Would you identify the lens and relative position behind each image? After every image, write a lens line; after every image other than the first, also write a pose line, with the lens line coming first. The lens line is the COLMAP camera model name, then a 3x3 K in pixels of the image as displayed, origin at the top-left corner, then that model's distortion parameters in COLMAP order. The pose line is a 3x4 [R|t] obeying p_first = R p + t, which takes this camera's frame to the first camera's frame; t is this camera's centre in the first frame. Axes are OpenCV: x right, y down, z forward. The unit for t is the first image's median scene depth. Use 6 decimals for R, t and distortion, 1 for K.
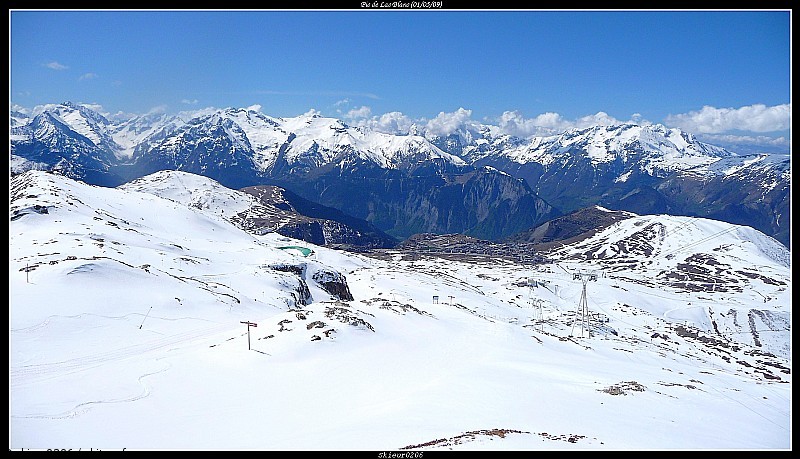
lens RADIAL K [[599.7, 0, 397.5], [0, 599.7, 233.7], [0, 0, 1]] dist [-0.031861, 0.025967]
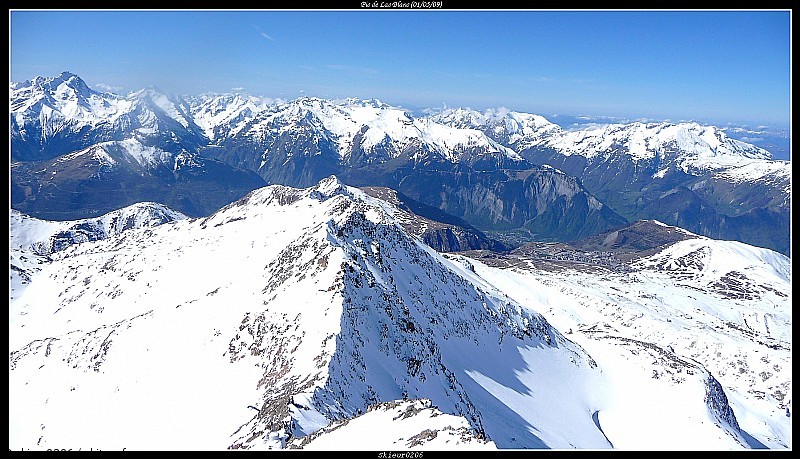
lens RADIAL K [[599.7, 0, 395.6], [0, 599.7, 229.1], [0, 0, 1]] dist [-0.031861, 0.025967]
pose [[0.999069, 0.029906, -0.031100, -0.081599], [-0.028333, 0.998354, 0.049855, -0.031179], [0.032540, -0.048928, 0.998272, -0.140371]]
